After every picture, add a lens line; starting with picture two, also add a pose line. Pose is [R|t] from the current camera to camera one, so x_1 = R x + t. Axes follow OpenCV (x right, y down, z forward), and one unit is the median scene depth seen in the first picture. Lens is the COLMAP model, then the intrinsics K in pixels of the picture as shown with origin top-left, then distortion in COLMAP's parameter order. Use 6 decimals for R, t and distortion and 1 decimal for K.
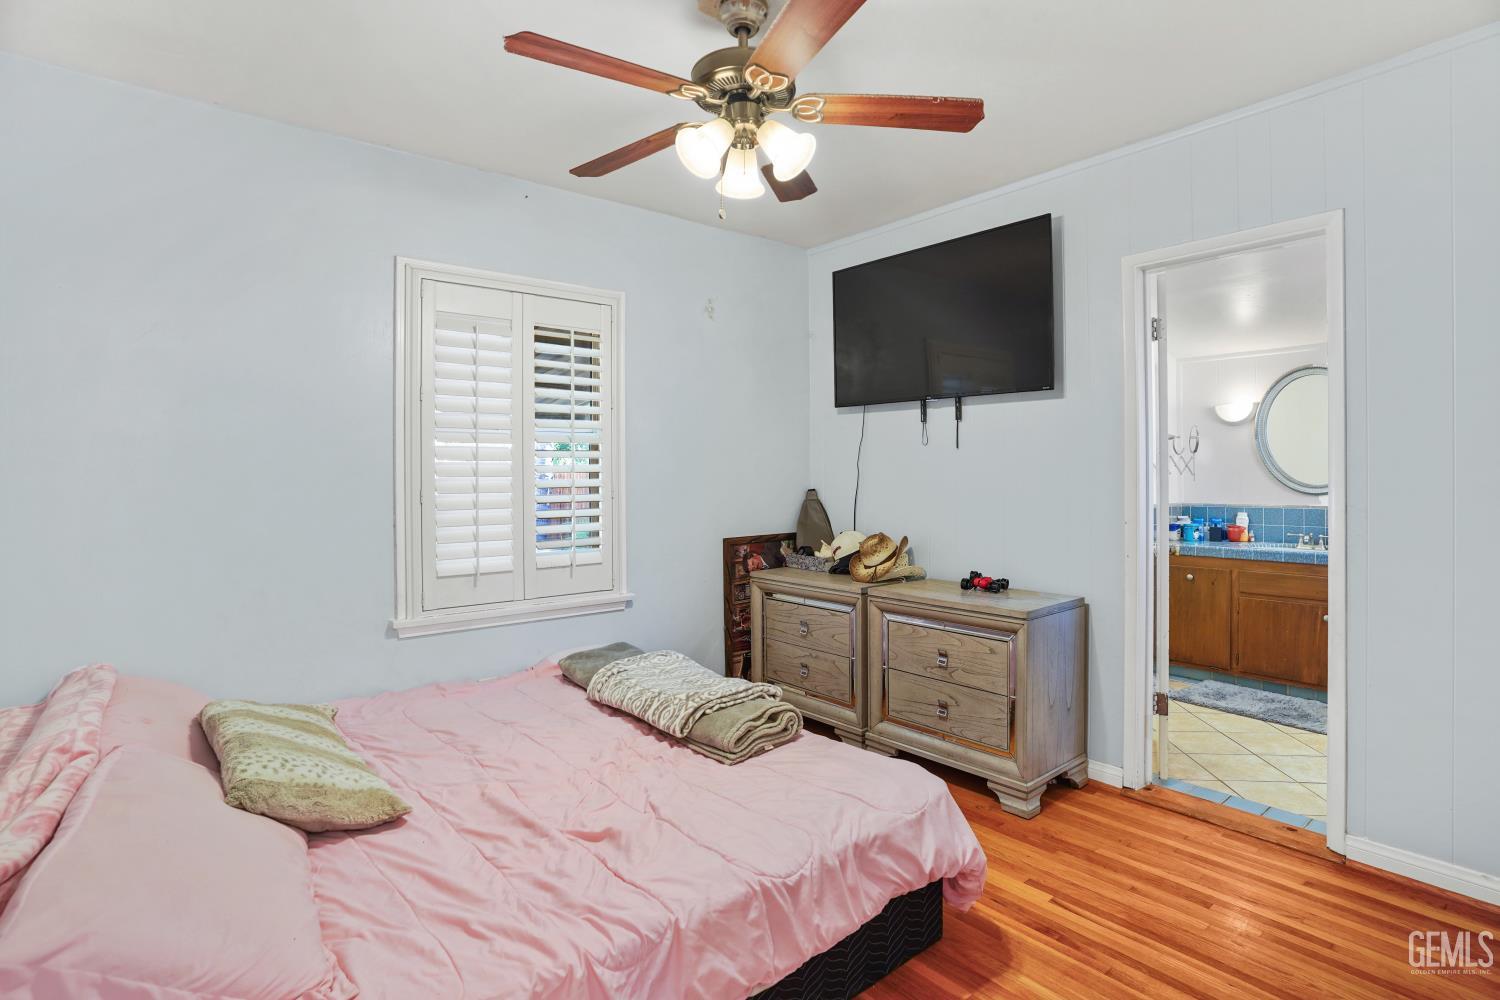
lens RADIAL K [[728.8, 0, 752.4], [0, 728.8, 486.4], [0, 0, 1]] dist [-0.035410, 0.000653]
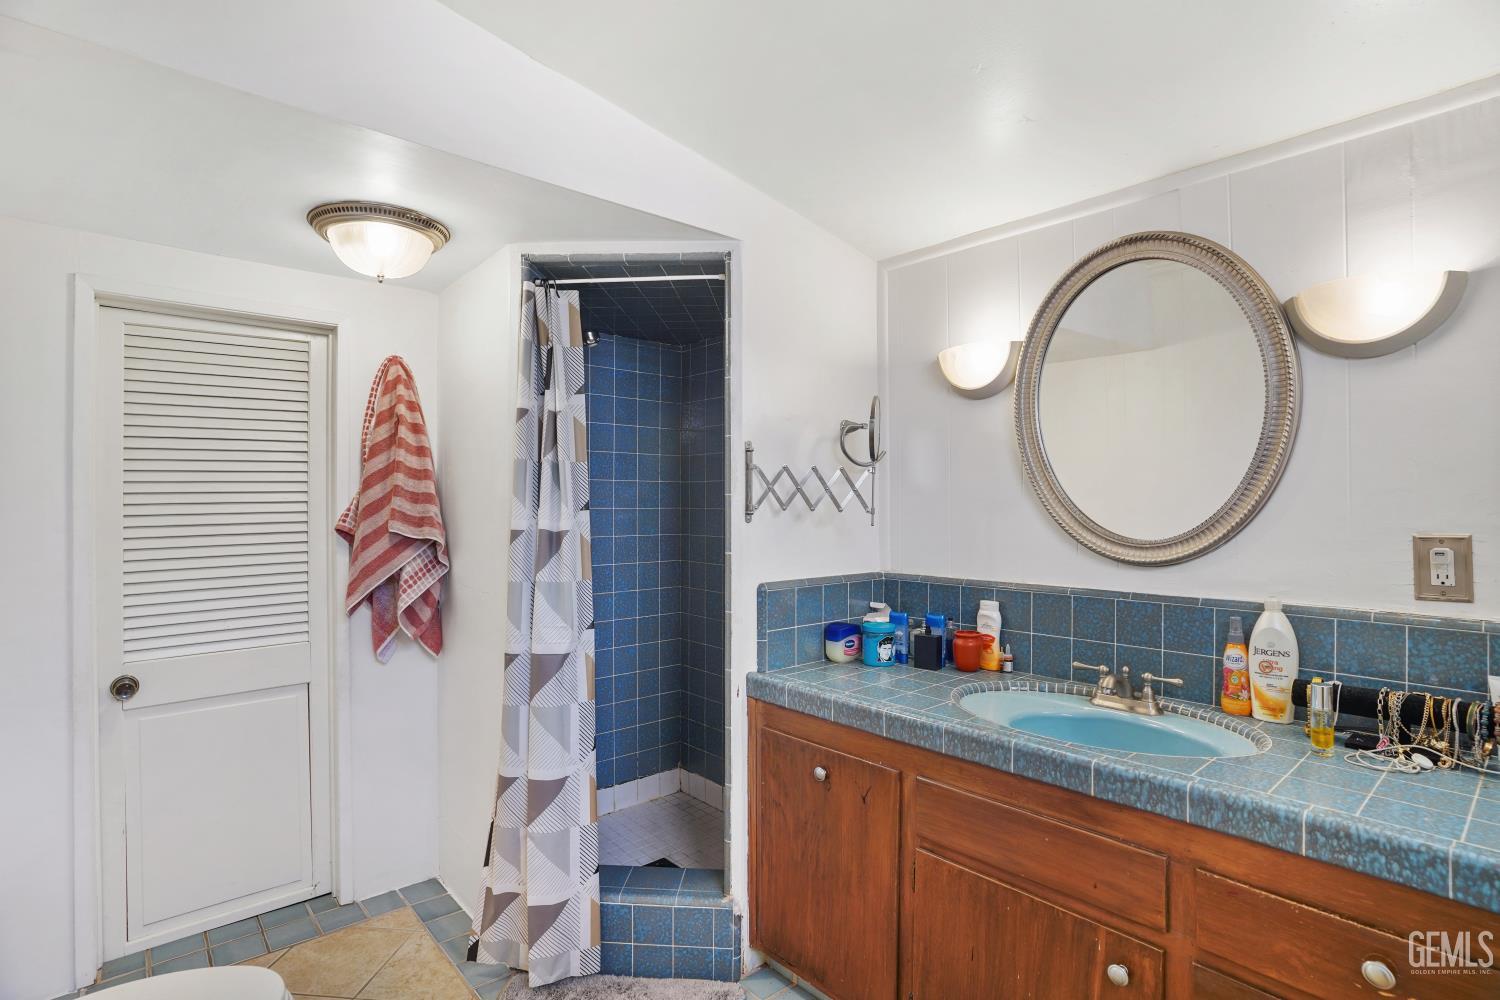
lens RADIAL K [[728.8, 0, 746.5], [0, 728.8, 502.1], [0, 0, 1]] dist [-0.035410, 0.000653]
pose [[0.999832, 0.004260, 0.017855, 0.534169], [-0.004094, 0.999948, -0.009302, -0.017675], [-0.017894, 0.009227, 0.999797, 0.574882]]
